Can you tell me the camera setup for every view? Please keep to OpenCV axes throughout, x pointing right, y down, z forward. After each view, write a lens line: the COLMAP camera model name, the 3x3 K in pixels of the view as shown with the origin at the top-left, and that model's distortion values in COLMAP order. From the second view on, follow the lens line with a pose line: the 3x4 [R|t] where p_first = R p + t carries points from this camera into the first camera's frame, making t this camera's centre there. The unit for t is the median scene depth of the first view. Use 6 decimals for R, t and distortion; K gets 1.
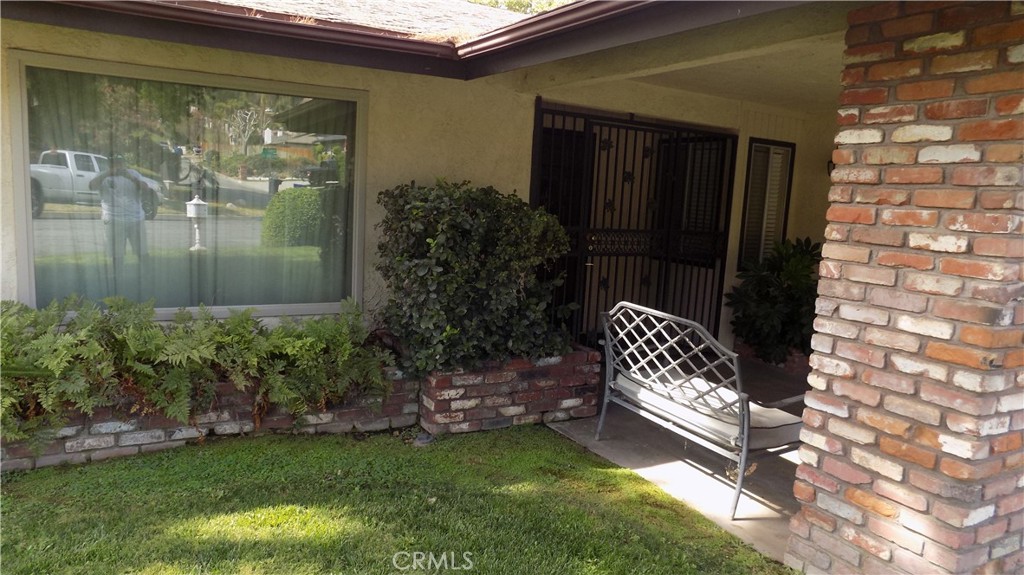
lens RADIAL K [[688.1, 0, 514.0], [0, 688.1, 281.6], [0, 0, 1]] dist [-0.082057, 0.081149]
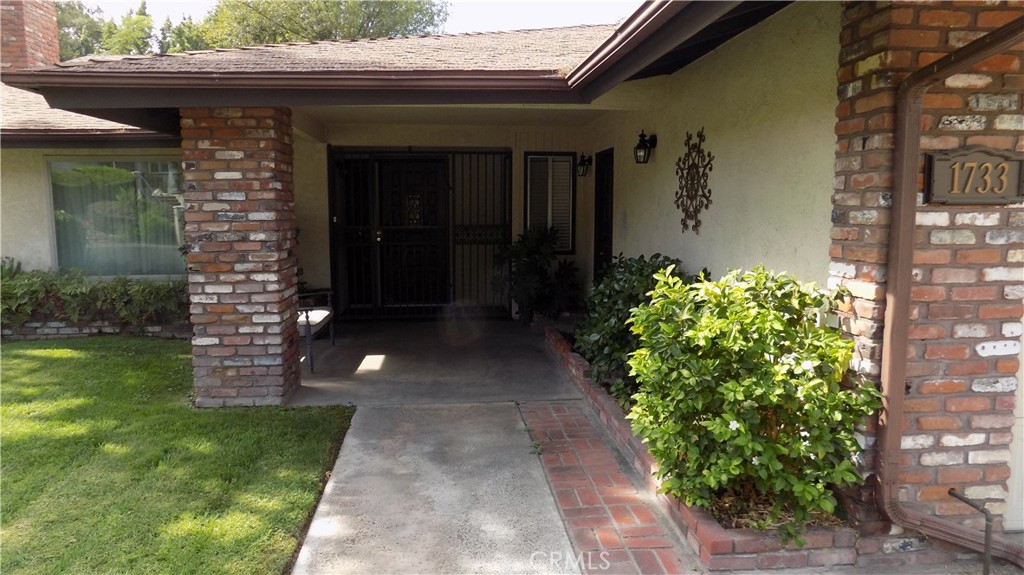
lens RADIAL K [[688.1, 0, 514.0], [0, 688.1, 281.6], [0, 0, 1]] dist [-0.082057, 0.081149]
pose [[0.912933, -0.017773, -0.407722, 1.533753], [0.005260, 0.999481, -0.031792, 0.141570], [0.408075, 0.026880, 0.912552, -0.365489]]
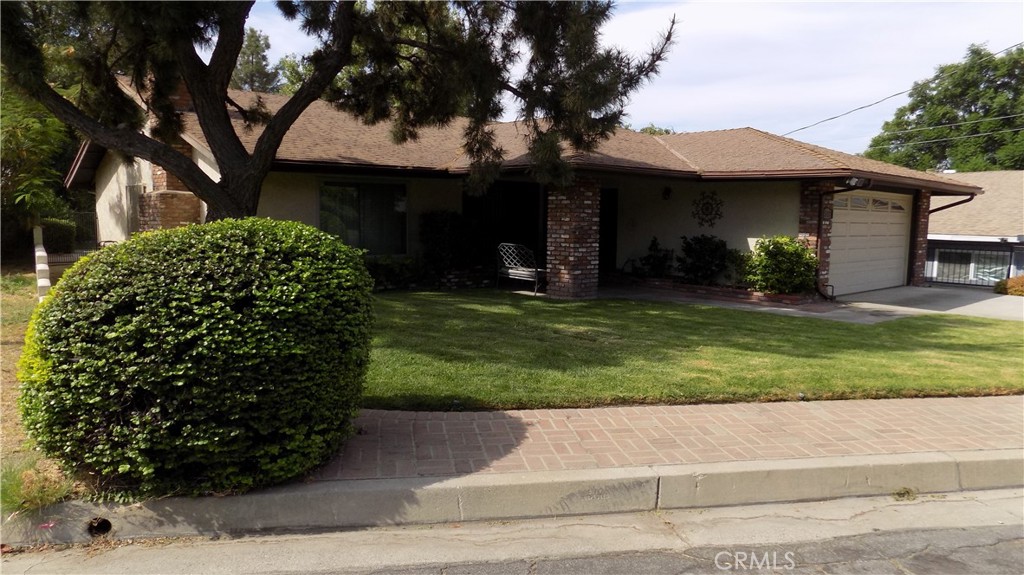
lens RADIAL K [[688.1, 0, 514.0], [0, 688.1, 281.6], [0, 0, 1]] dist [-0.082057, 0.081149]
pose [[0.974423, -0.066683, 0.214600, -0.547785], [0.071194, 0.997373, -0.013348, 0.277464], [-0.213146, 0.028285, 0.976611, -2.432169]]
